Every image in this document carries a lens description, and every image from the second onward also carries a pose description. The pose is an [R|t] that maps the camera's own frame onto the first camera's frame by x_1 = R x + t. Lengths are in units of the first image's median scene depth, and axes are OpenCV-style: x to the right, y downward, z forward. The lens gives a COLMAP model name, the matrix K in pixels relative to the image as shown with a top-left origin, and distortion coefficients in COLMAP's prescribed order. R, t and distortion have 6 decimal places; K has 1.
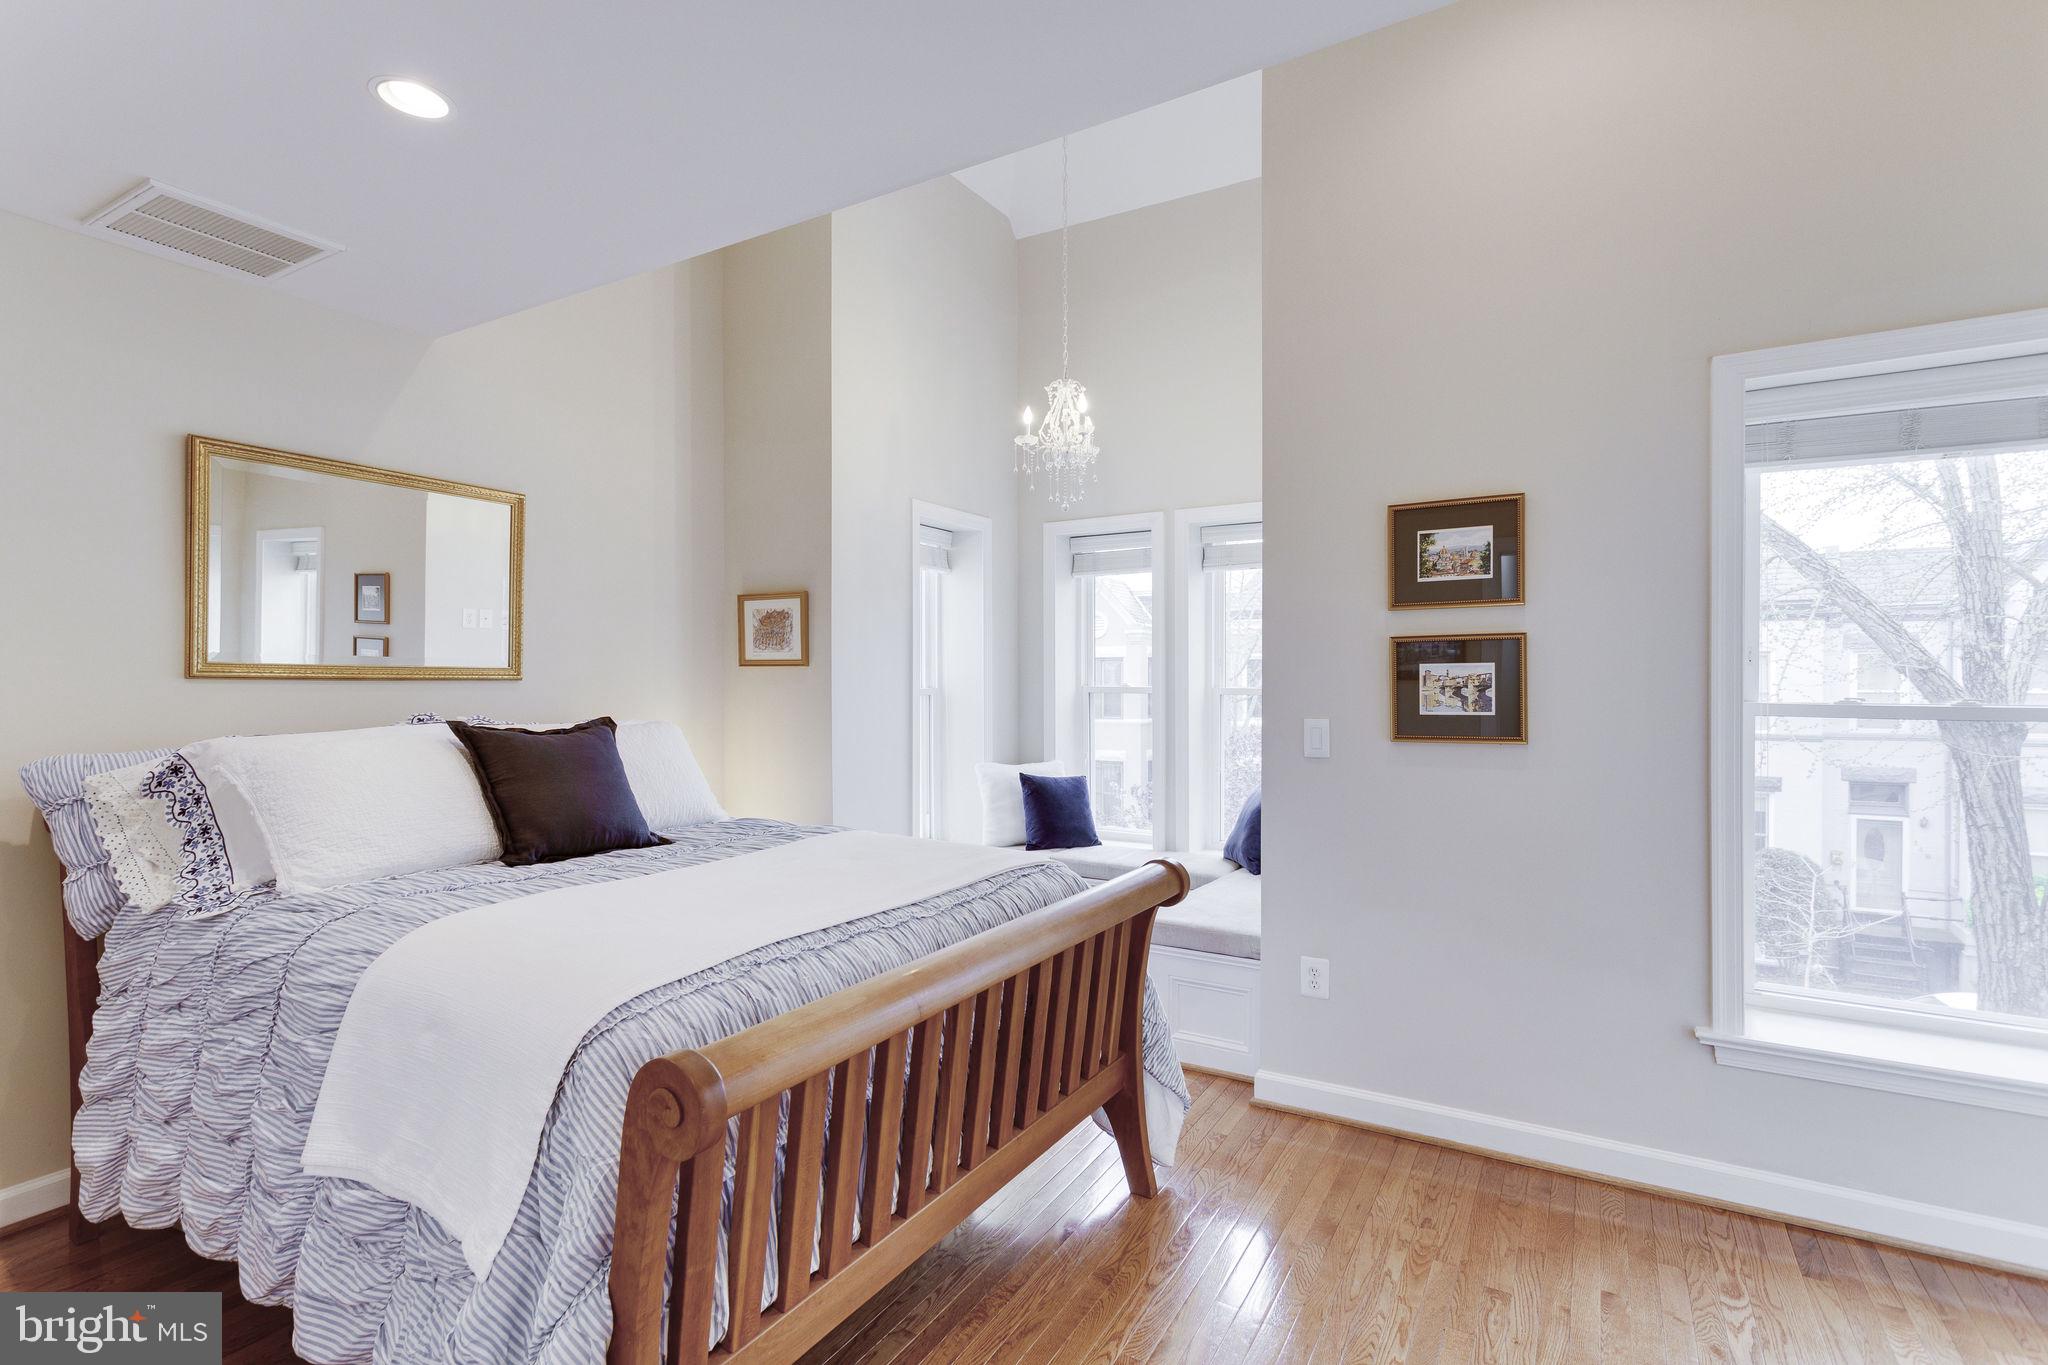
lens RADIAL K [[974.8, 0, 1024.3], [0, 974.8, 671.9], [0, 0, 1]] dist [0.003558, -0.001611]
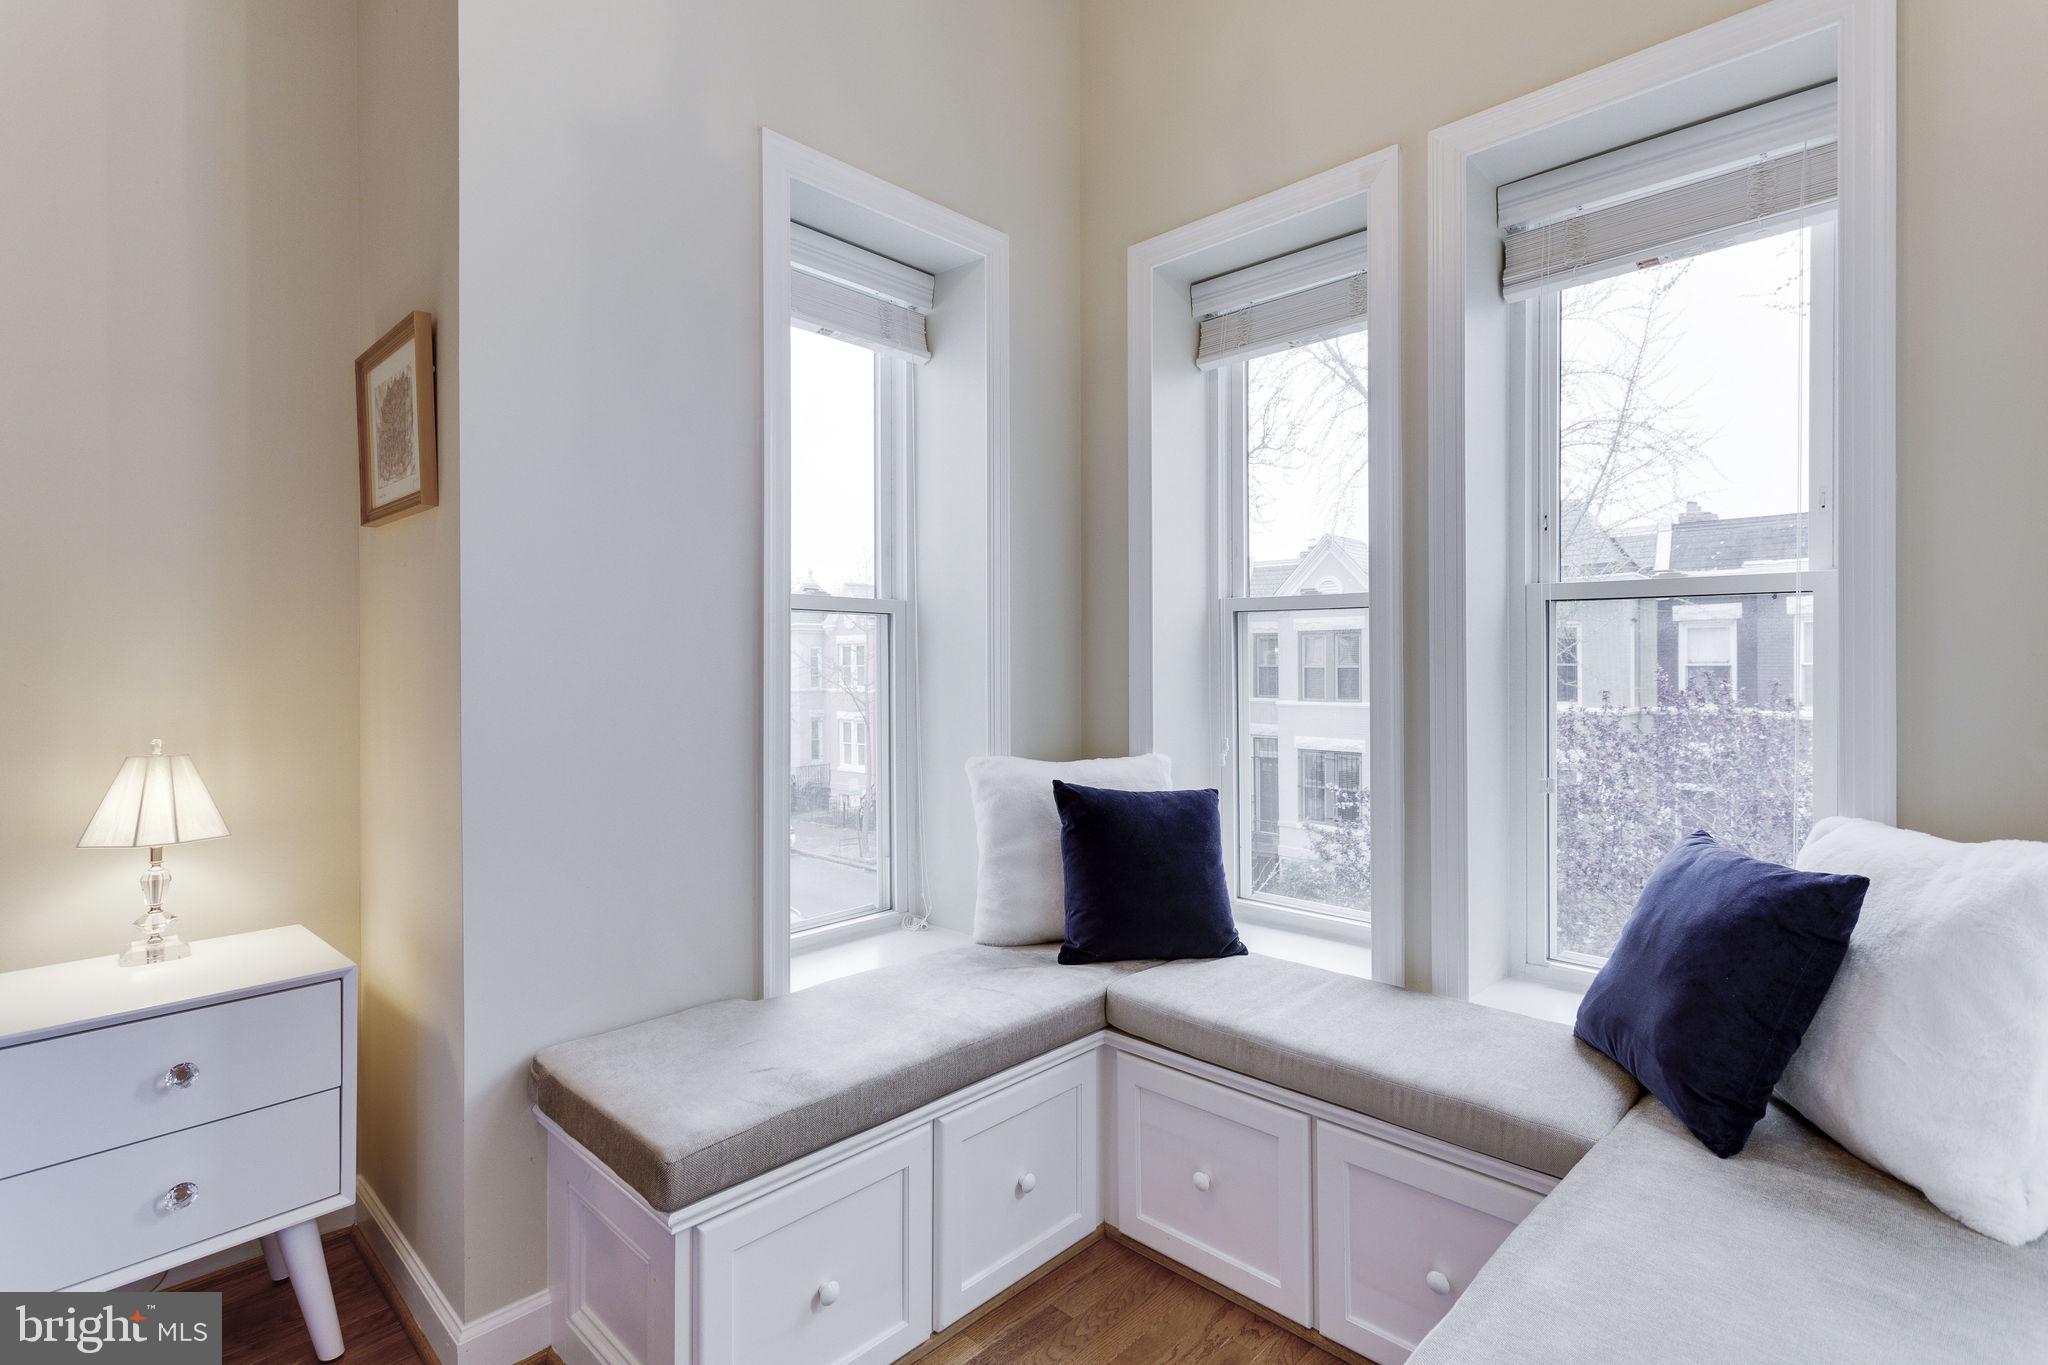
lens RADIAL K [[980.4, 0, 1021.9], [0, 980.4, 667.1], [0, 0, 1]] dist [0.007126, -0.000319]
pose [[0.969894, -0.003830, -0.243499, 0.088599], [0.005503, 0.999966, 0.006189, 0.048839], [0.243467, -0.007342, 0.969881, 0.553526]]
